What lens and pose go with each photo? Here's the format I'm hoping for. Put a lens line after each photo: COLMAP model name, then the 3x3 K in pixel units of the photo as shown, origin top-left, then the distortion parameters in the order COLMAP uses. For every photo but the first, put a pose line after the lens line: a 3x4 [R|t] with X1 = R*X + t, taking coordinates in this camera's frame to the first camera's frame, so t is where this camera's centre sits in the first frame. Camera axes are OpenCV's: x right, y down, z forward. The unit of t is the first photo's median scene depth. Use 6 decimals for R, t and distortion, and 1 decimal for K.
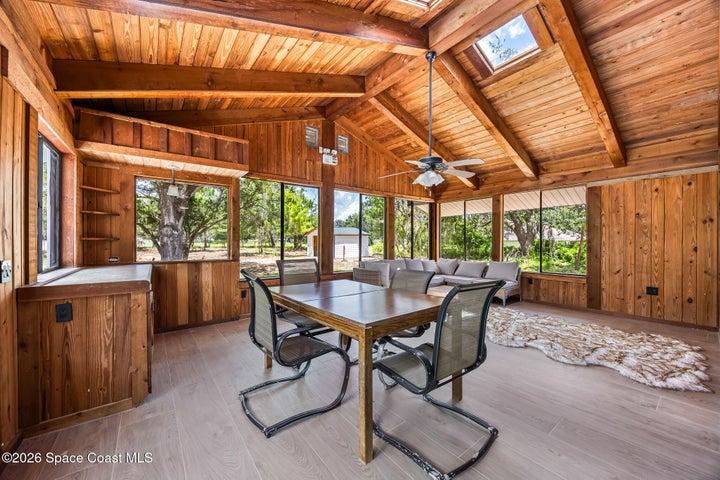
lens RADIAL K [[276.2, 0, 358.3], [0, 276.2, 242.8], [0, 0, 1]] dist [-0.001577, -0.000046]
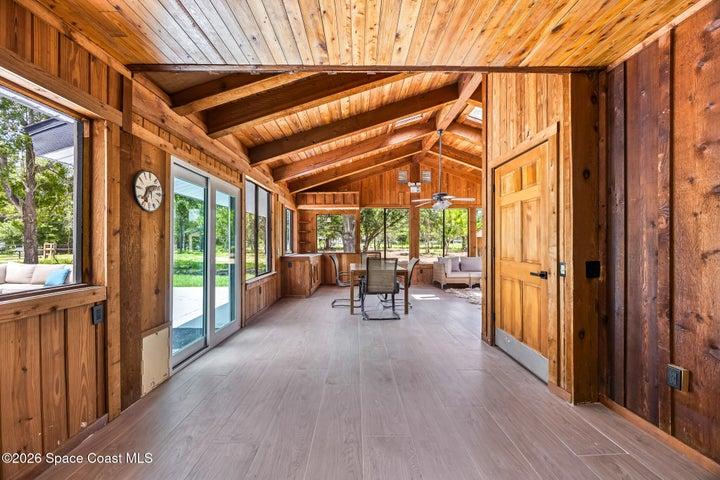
lens RADIAL K [[276.2, 0, 358.3], [0, 276.2, 242.8], [0, 0, 1]] dist [-0.001577, -0.000046]
pose [[0.804425, -0.004844, -0.594034, 0.641939], [0.001752, 0.999982, -0.005780, 0.003609], [0.594051, 0.003609, 0.804419, -0.485205]]
